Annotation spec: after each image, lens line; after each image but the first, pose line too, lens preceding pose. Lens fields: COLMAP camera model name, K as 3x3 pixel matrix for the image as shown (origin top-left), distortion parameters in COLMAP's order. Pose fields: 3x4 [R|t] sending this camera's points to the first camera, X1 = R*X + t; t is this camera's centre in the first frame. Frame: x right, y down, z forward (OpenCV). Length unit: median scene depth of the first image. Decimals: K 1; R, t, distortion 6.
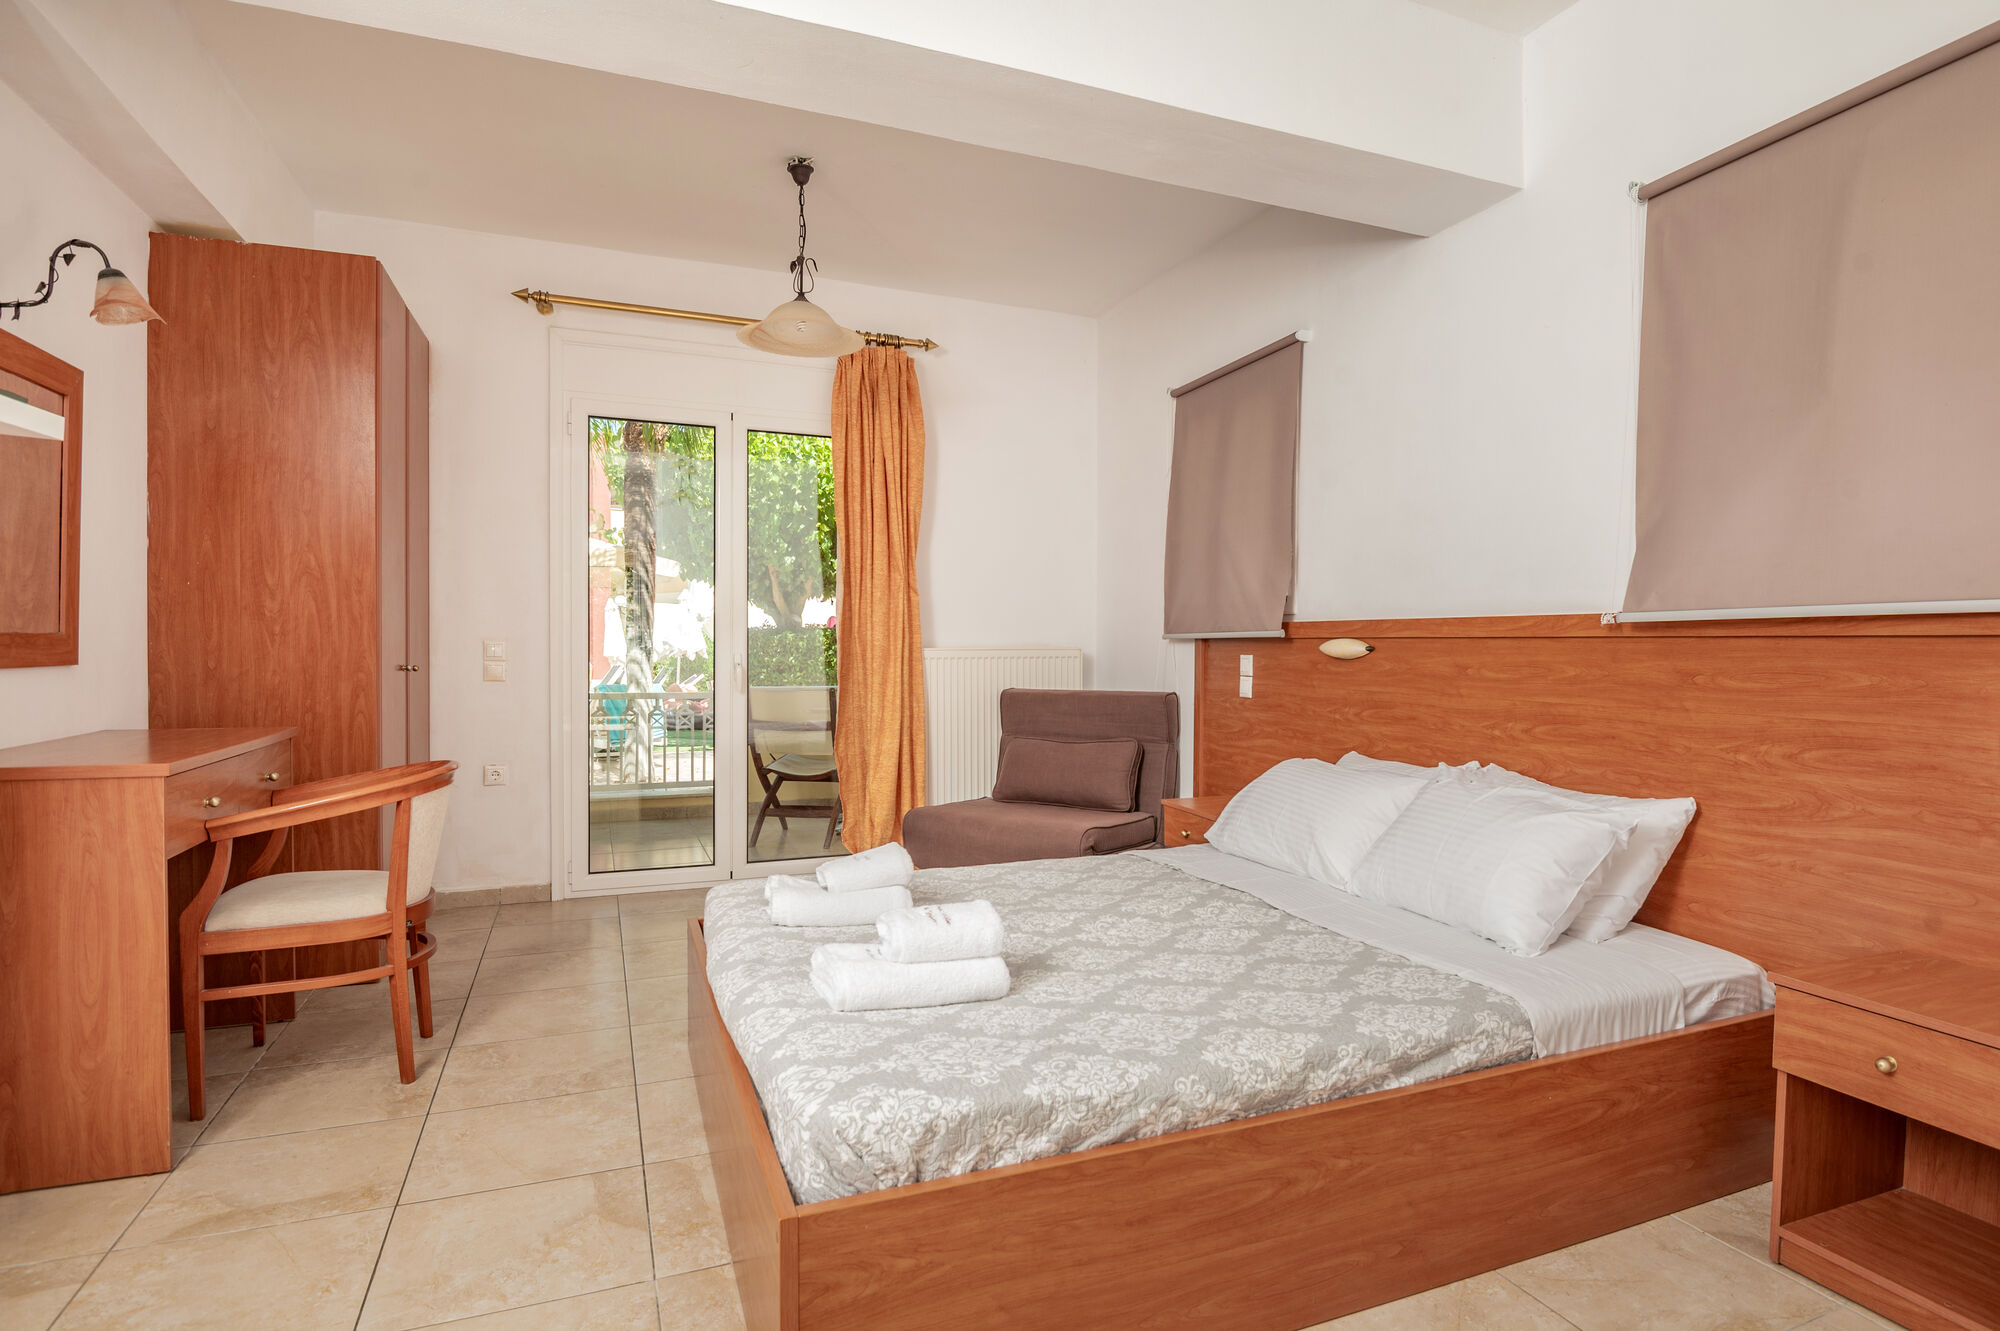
lens RADIAL K [[1095.1, 0, 1101.4], [0, 1095.1, 663.7], [0, 0, 1]] dist [-0.007830, -0.001825]
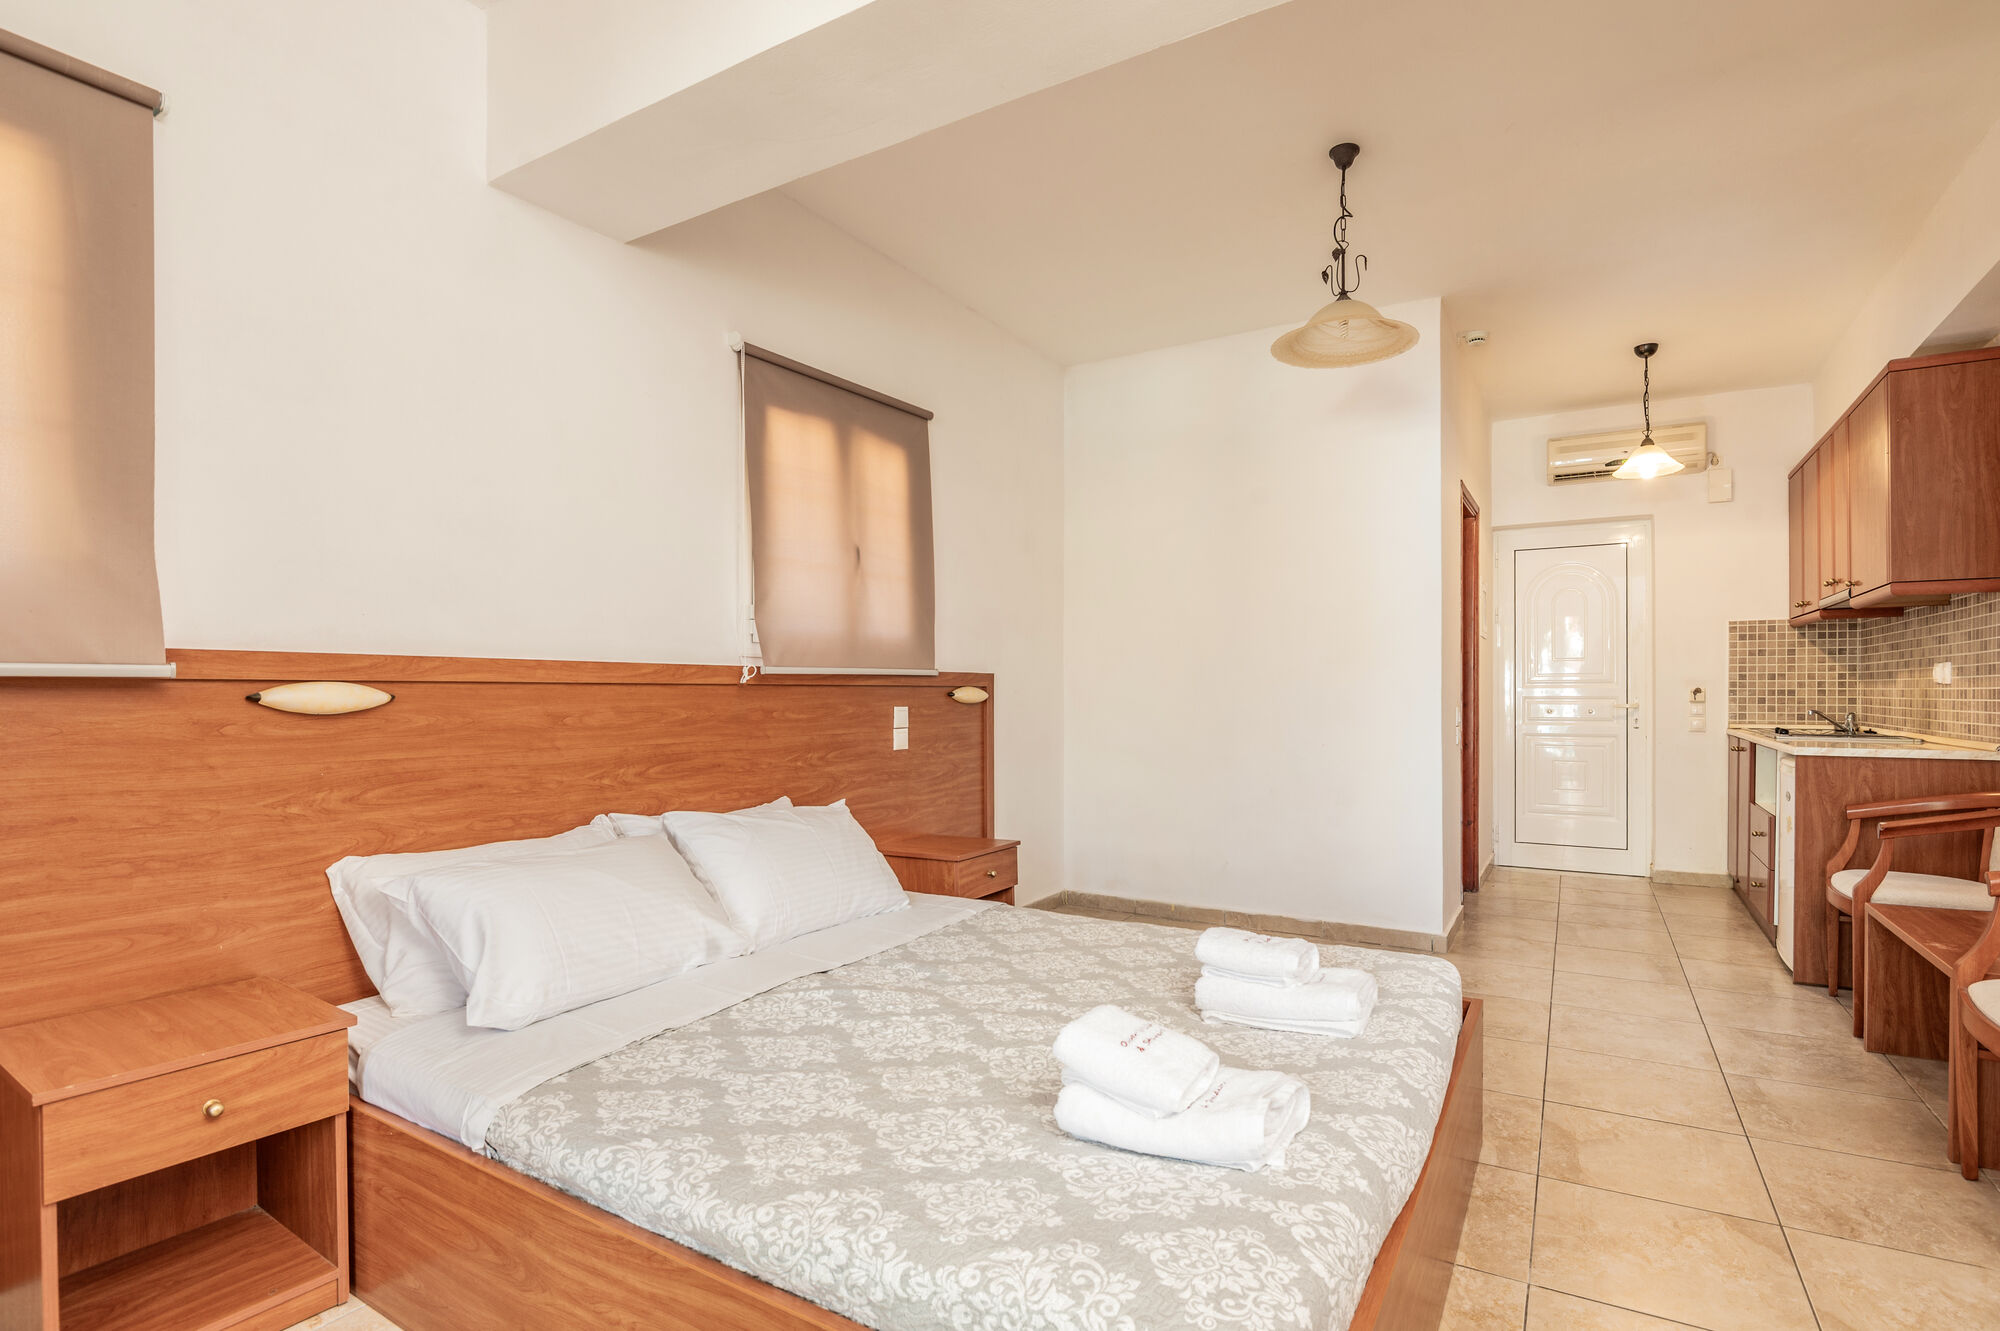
lens RADIAL K [[977.3, 0, 1001.6], [0, 977.3, 687.8], [0, 0, 1]] dist [-0.036779, -0.000423]
pose [[-0.564677, -0.000823, 0.825312, -0.542573], [0.013981, 0.999846, 0.010563, -0.024140], [-0.825194, 0.017503, -0.564579, 1.186837]]
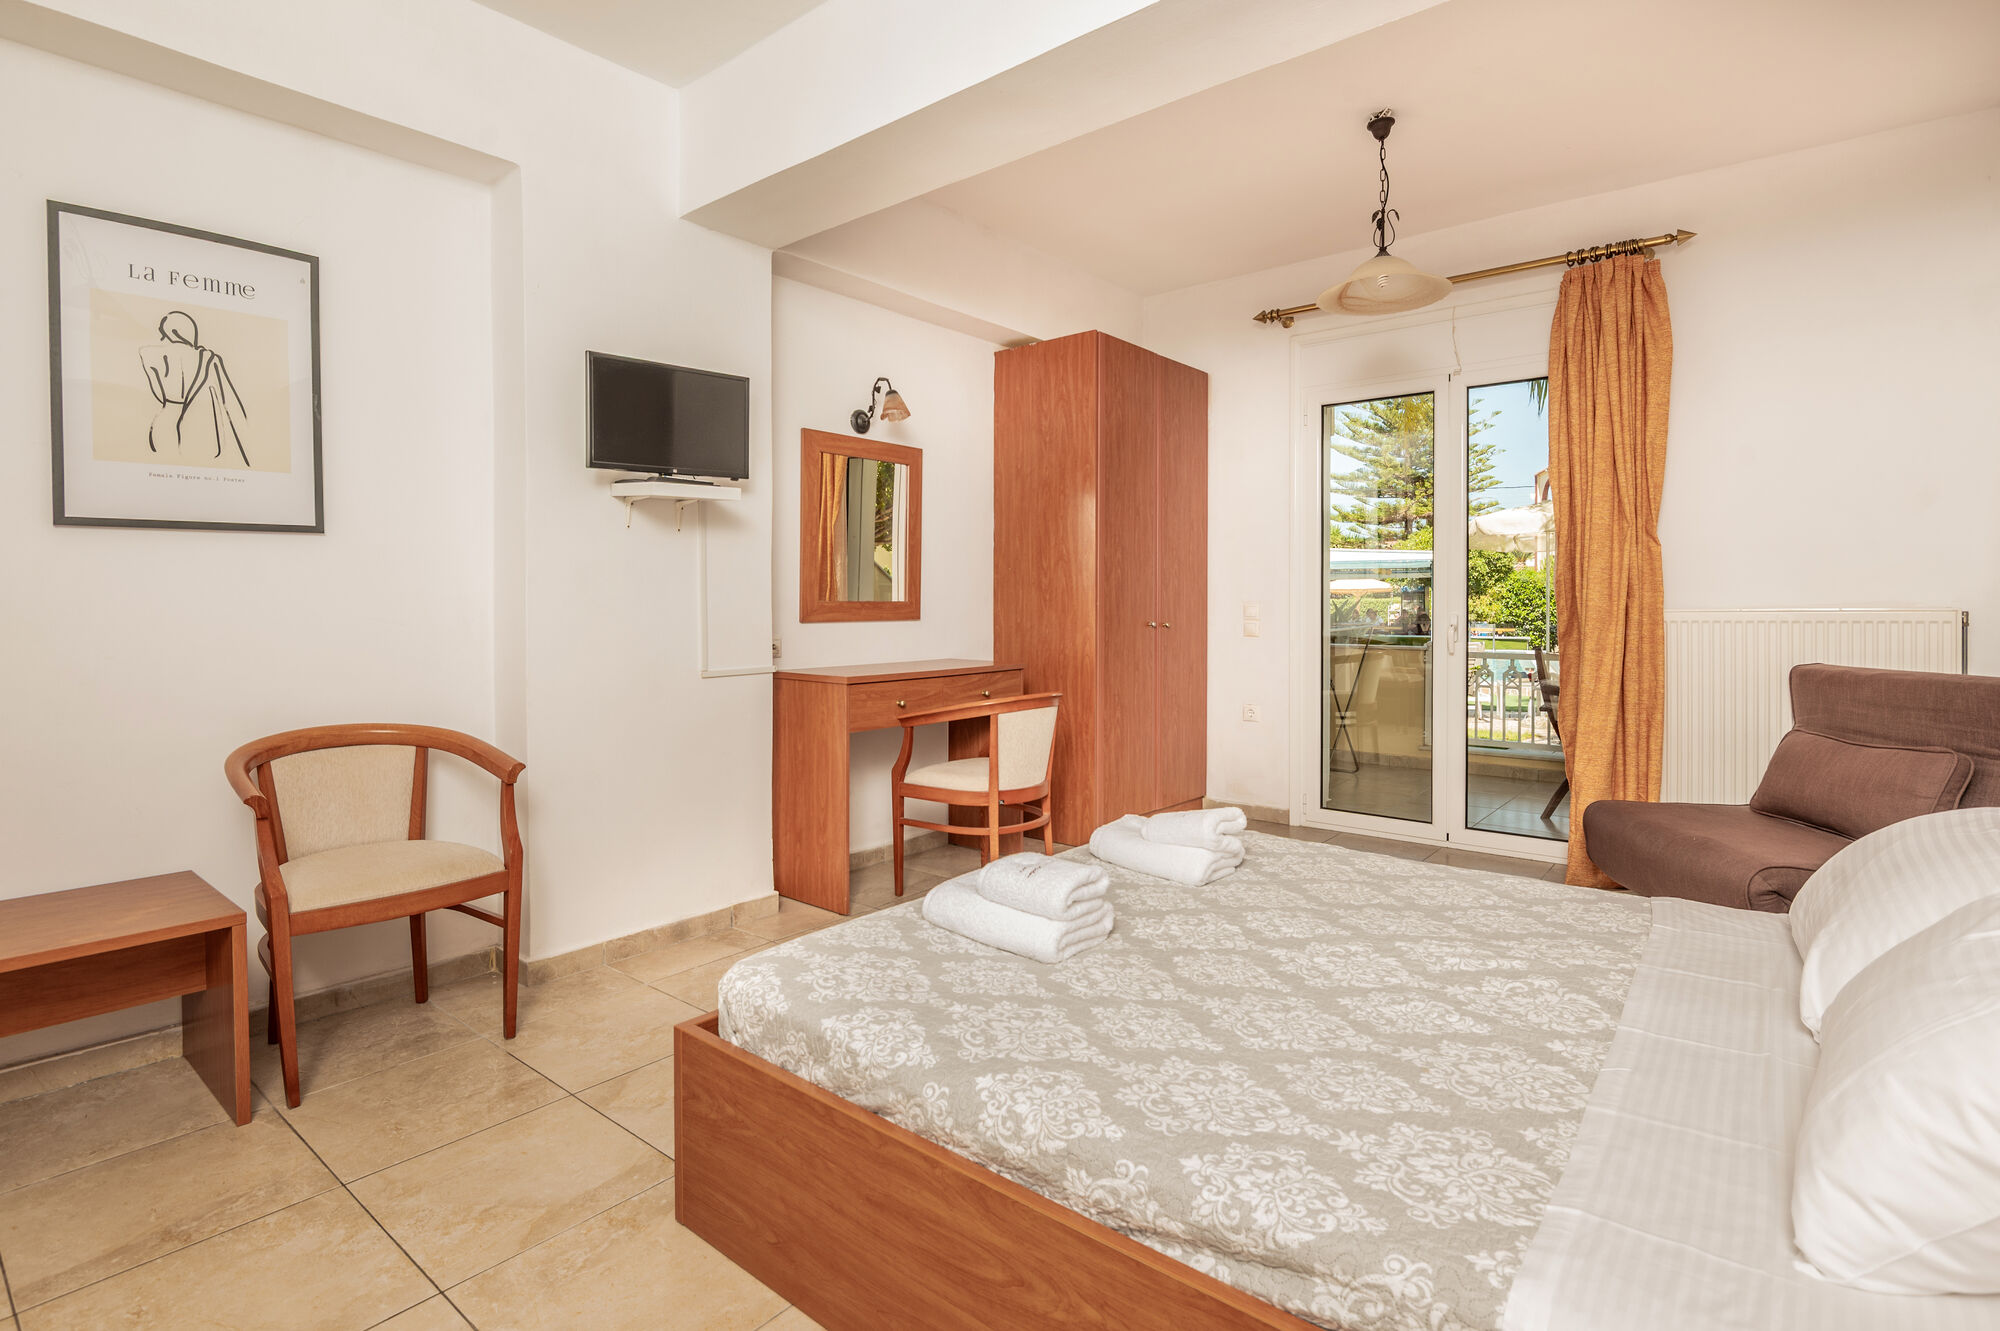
lens RADIAL K [[983.8, 0, 1000.9], [0, 983.8, 614.8], [0, 0, 1]] dist [-0.015673, -0.000828]
pose [[0.432871, 0.003616, -0.901449, 0.575521], [-0.012806, 0.999916, -0.002139, -0.004680], [0.901365, 0.012470, 0.432881, 0.485340]]
